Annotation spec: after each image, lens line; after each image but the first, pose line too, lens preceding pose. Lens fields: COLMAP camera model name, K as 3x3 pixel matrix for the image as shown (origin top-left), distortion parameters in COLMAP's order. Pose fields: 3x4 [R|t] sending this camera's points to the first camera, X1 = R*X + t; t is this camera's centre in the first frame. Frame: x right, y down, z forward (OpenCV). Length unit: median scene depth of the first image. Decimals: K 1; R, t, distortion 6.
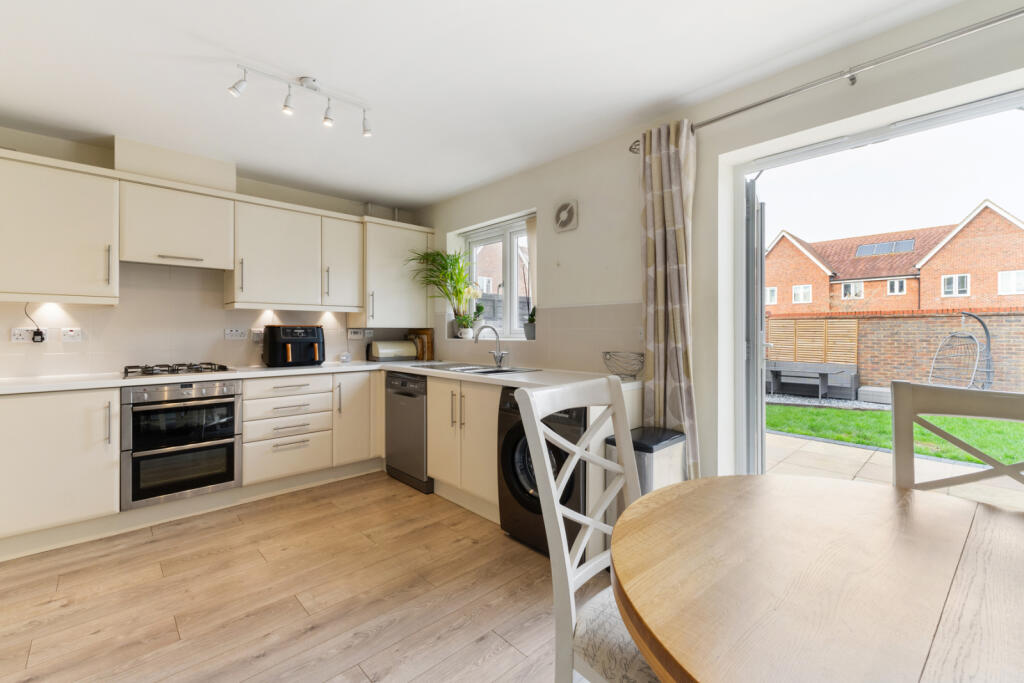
lens RADIAL K [[434.5, 0, 509.8], [0, 434.5, 334.4], [0, 0, 1]] dist [0.006090, 0.001470]
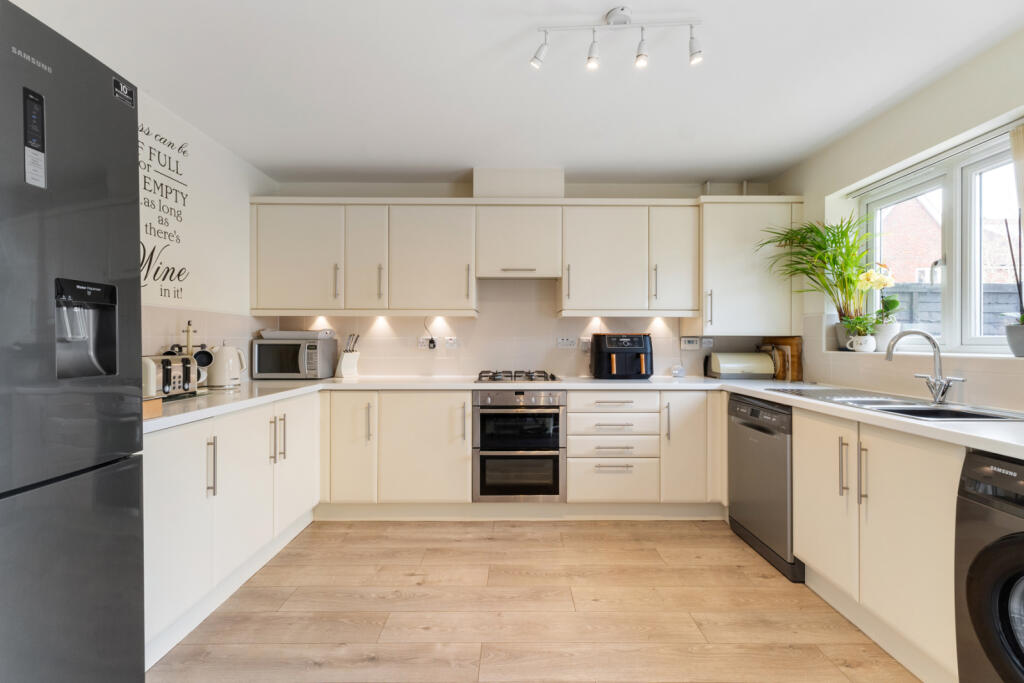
lens RADIAL K [[434.5, 0, 517.1], [0, 434.5, 337.9], [0, 0, 1]] dist [0.006090, 0.001470]
pose [[0.734633, -0.001864, -0.678462, -0.046176], [-0.006912, 0.999924, -0.010232, -0.001037], [0.678430, 0.012206, 0.734564, 0.216222]]
